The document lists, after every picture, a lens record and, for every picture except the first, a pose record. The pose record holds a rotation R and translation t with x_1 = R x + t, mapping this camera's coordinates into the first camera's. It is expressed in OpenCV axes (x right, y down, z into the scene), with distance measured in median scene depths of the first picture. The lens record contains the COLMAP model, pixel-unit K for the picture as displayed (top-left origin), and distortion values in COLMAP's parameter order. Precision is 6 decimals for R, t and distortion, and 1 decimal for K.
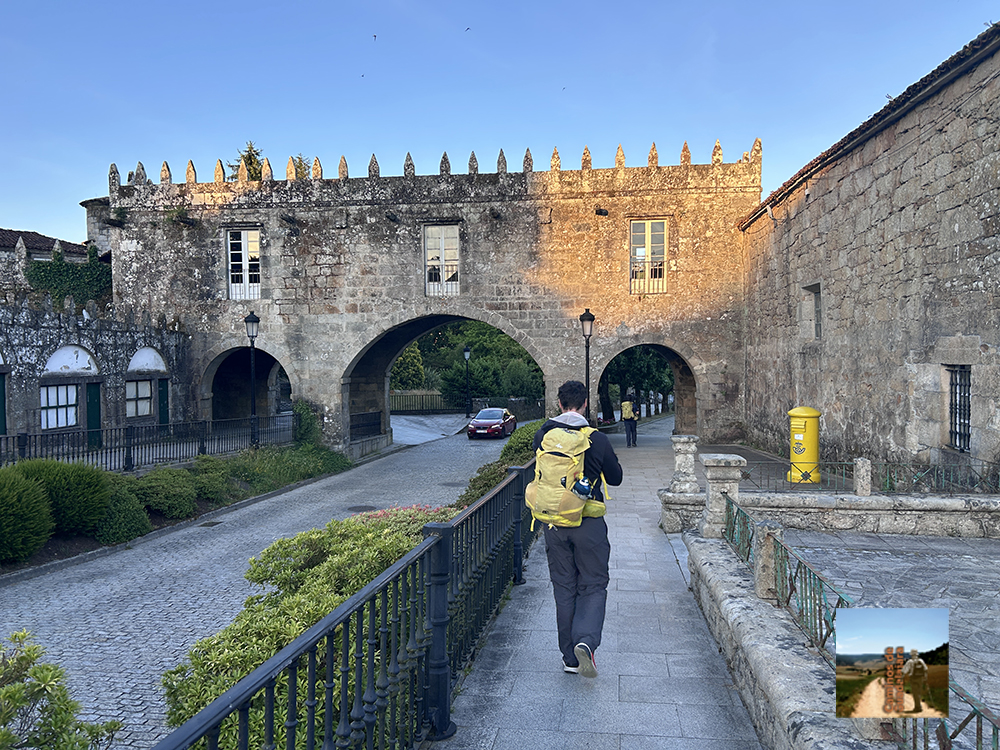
lens RADIAL K [[761.5, 0, 503.6], [0, 761.5, 380.6], [0, 0, 1]] dist [0.046931, -0.041525]
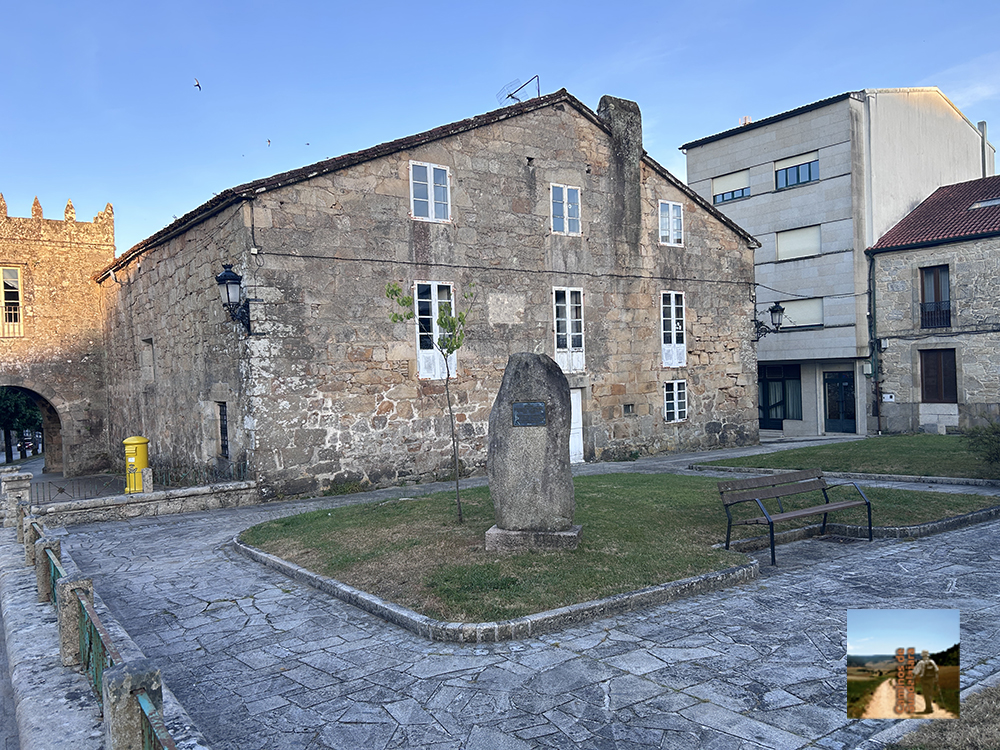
lens RADIAL K [[761.5, 0, 506.5], [0, 761.5, 383.0], [0, 0, 1]] dist [0.046931, -0.041525]
pose [[0.741442, -0.032854, 0.670213, -0.006208], [0.054036, 0.998480, -0.010834, -0.004502], [-0.668838, 0.044248, 0.742090, -0.227034]]
